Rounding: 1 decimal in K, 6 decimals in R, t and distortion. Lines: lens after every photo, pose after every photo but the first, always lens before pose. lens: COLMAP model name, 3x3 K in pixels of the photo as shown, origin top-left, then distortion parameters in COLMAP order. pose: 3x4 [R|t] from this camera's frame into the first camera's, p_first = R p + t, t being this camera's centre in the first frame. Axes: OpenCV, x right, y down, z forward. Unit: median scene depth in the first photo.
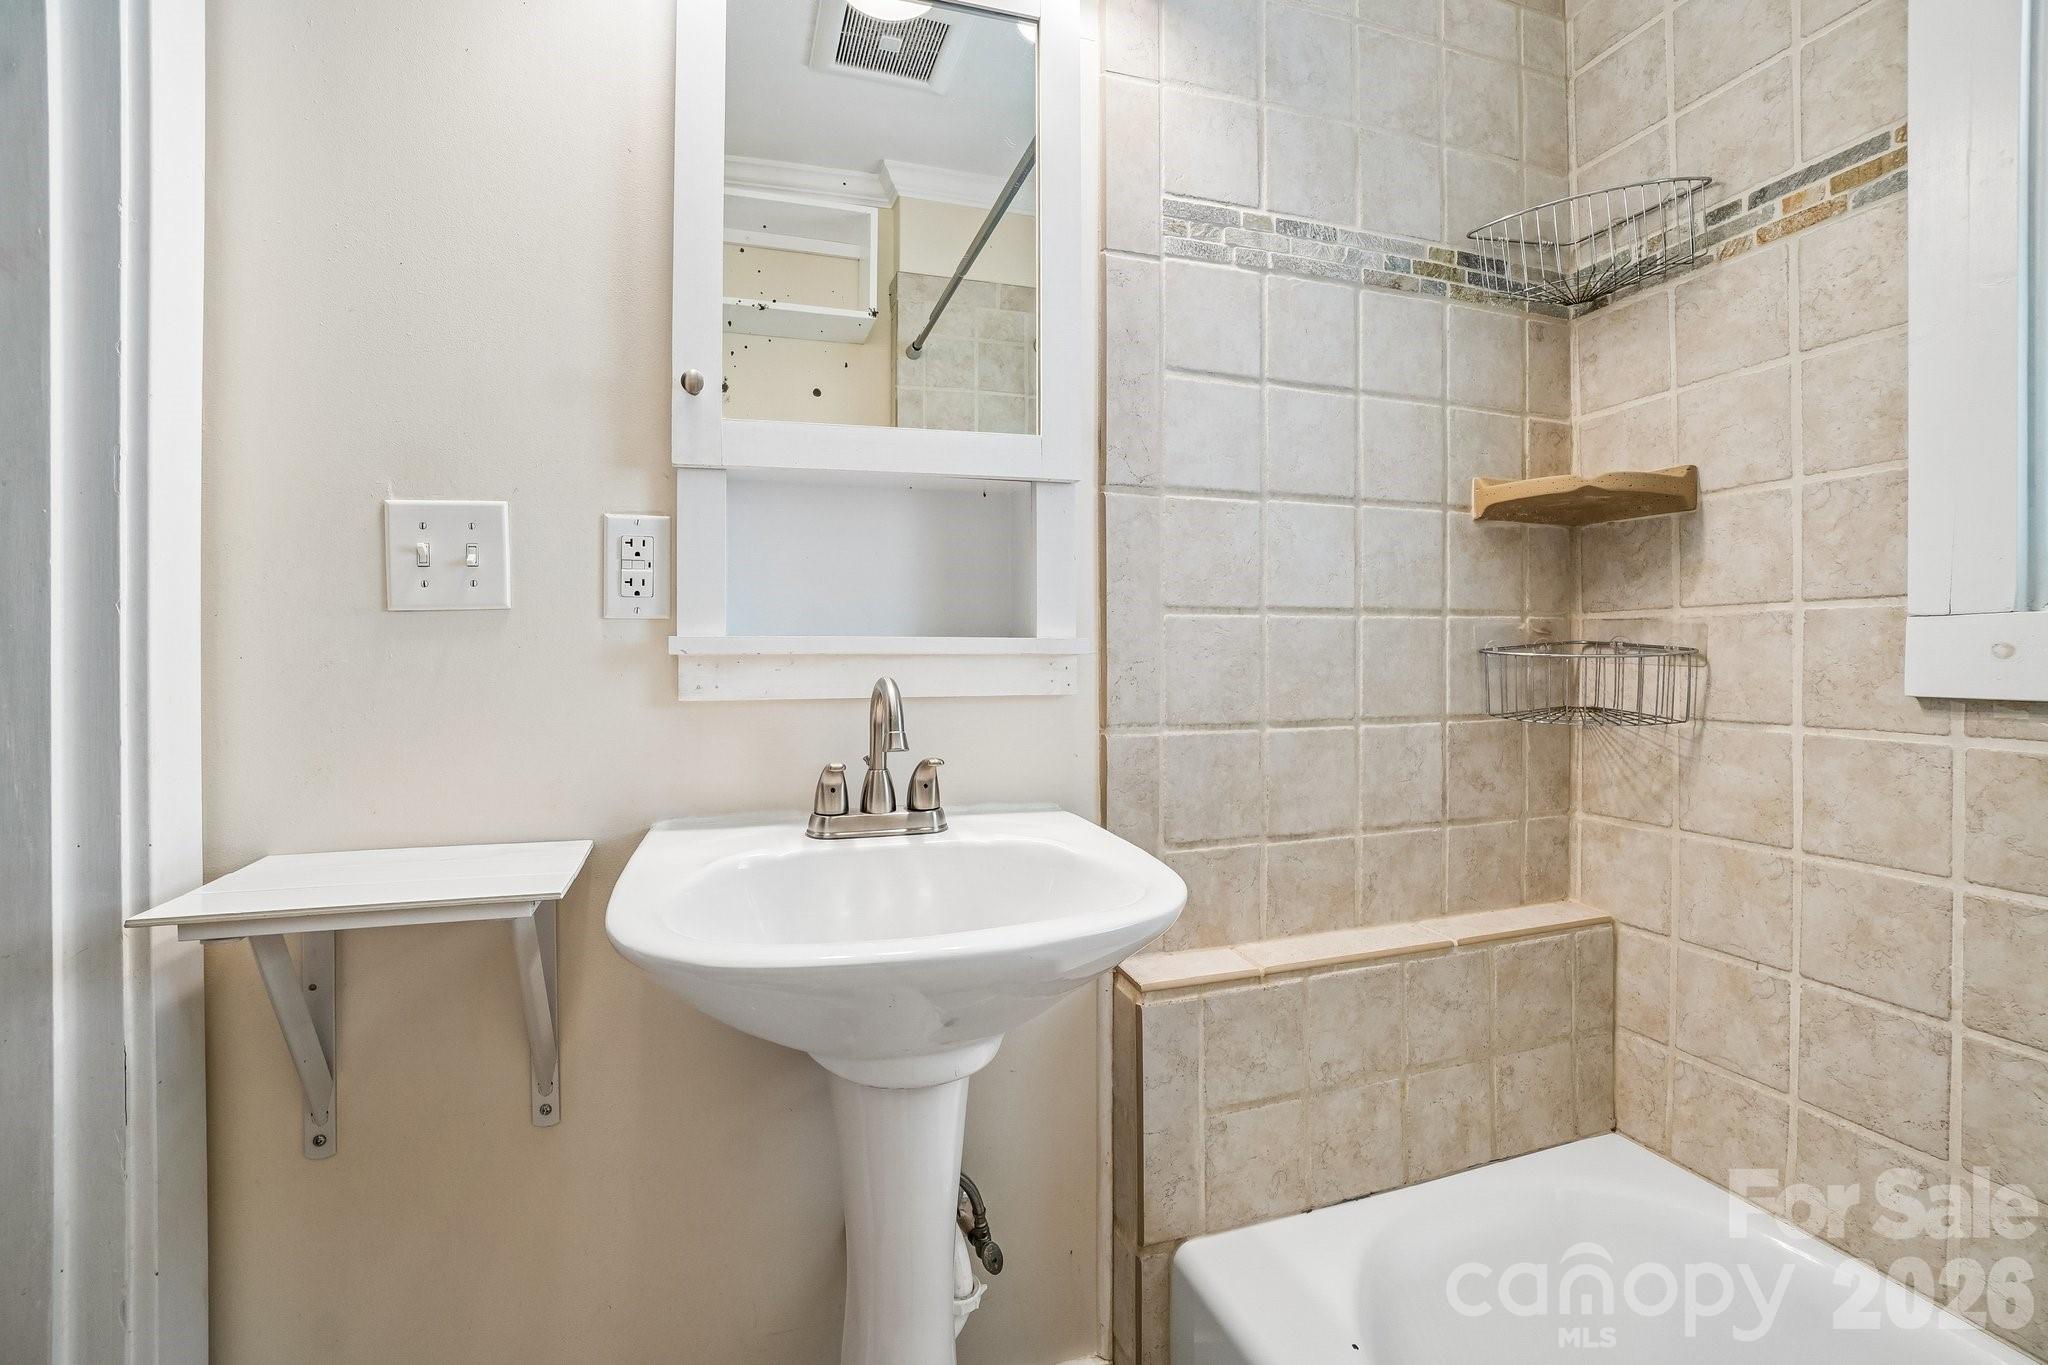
lens RADIAL K [[951.4, 0, 1070.0], [0, 951.4, 652.9], [0, 0, 1]] dist [-0.055156, 0.032003]
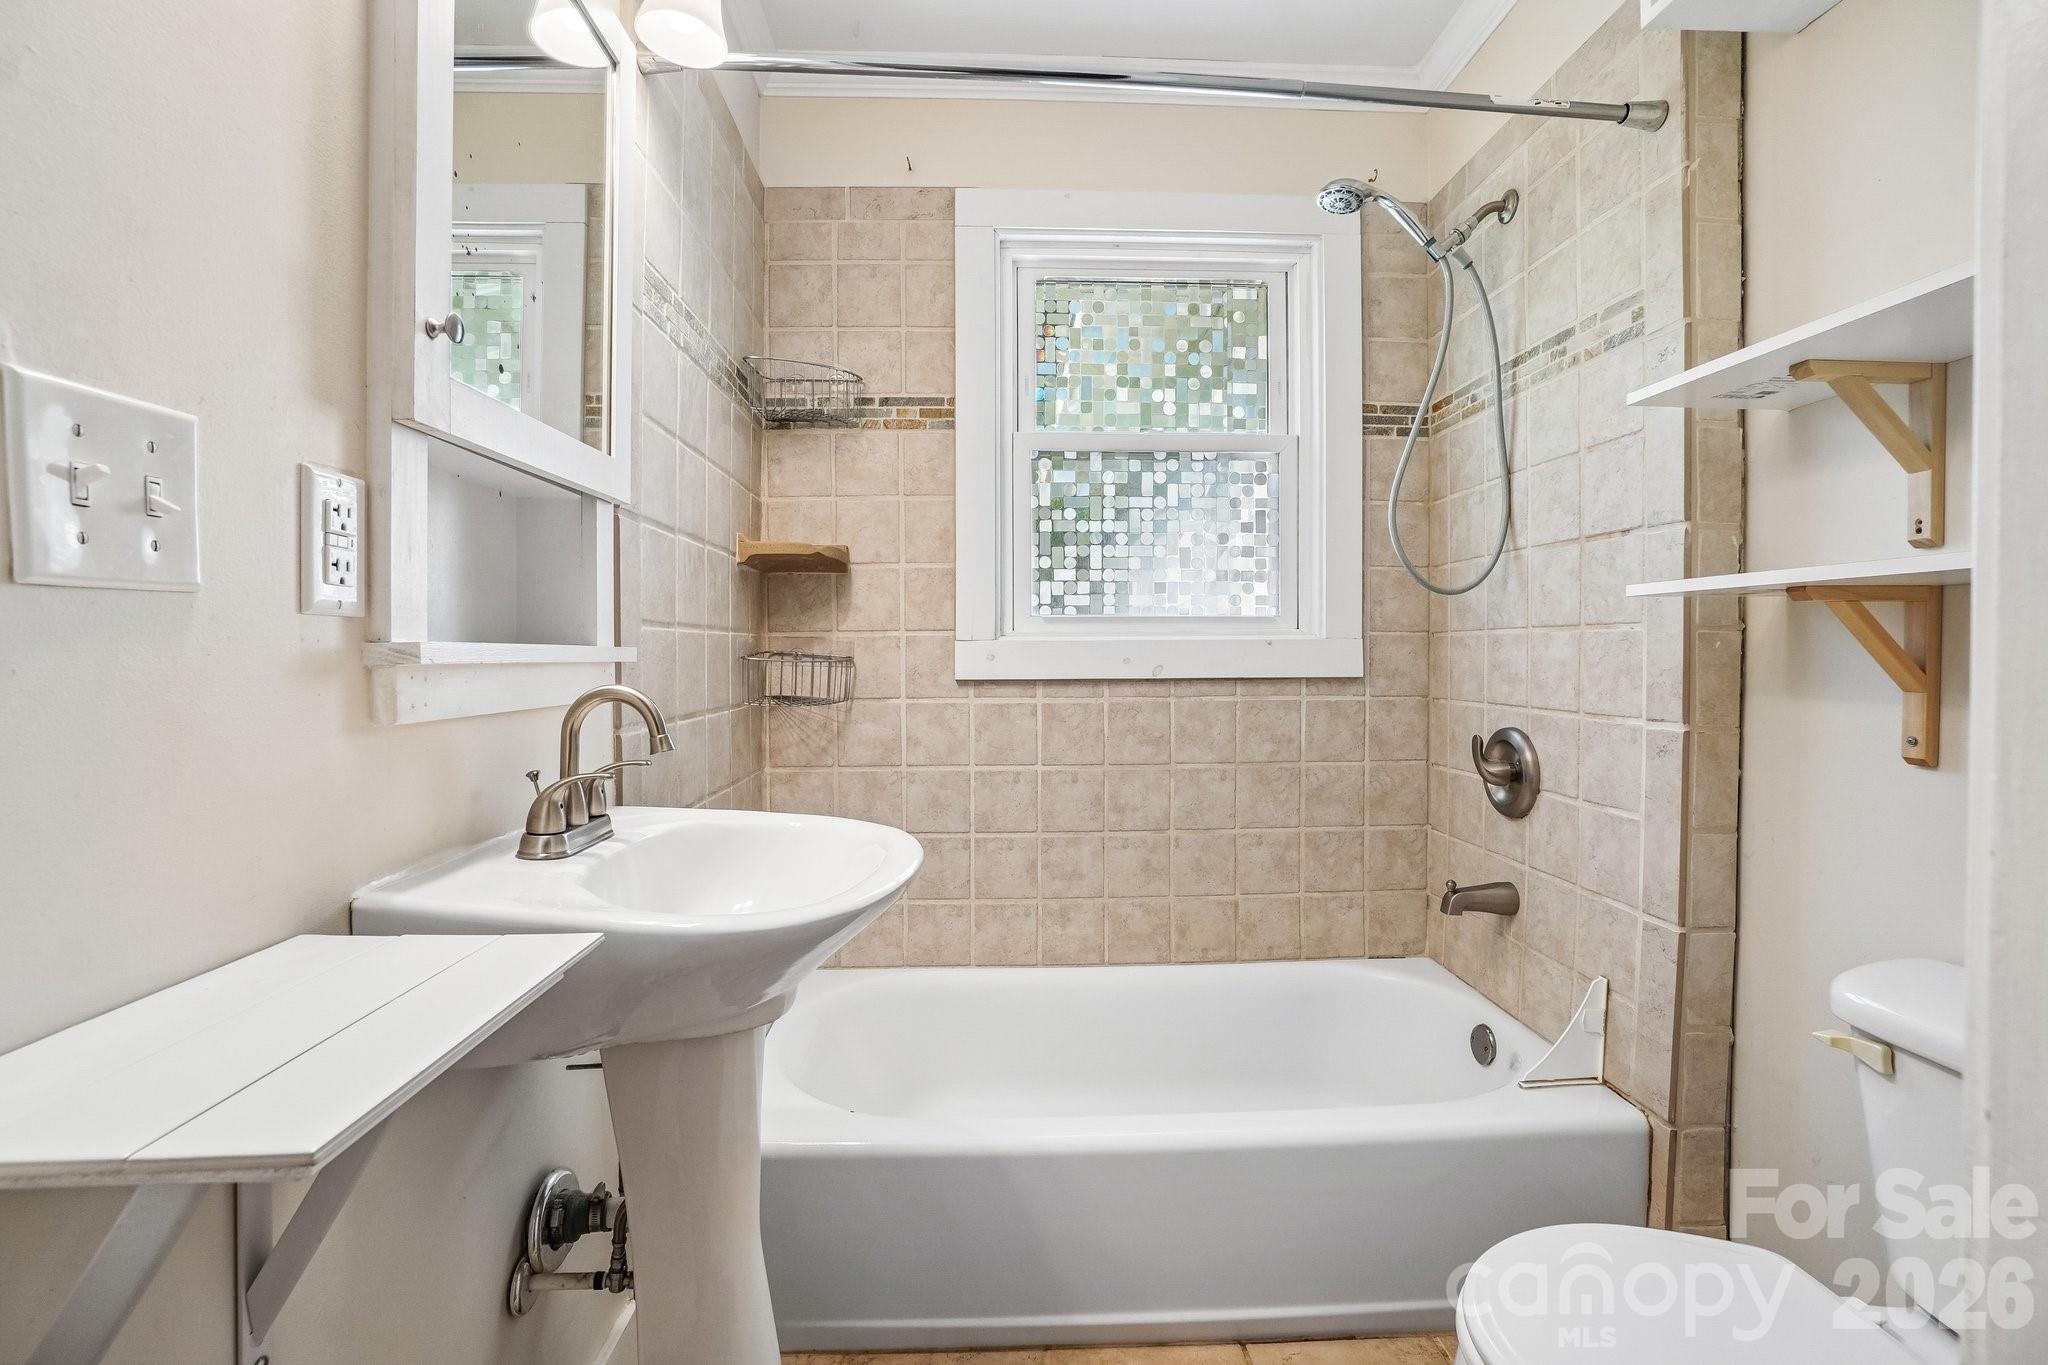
lens RADIAL K [[911.1, 0, 1030.2], [0, 911.1, 675.2], [0, 0, 1]] dist [-0.019449, -0.000058]
pose [[0.270704, -0.020315, 0.962448, -0.846373], [0.004699, 0.999793, 0.019782, -0.001729], [-0.962651, -0.000833, 0.270744, 0.258108]]
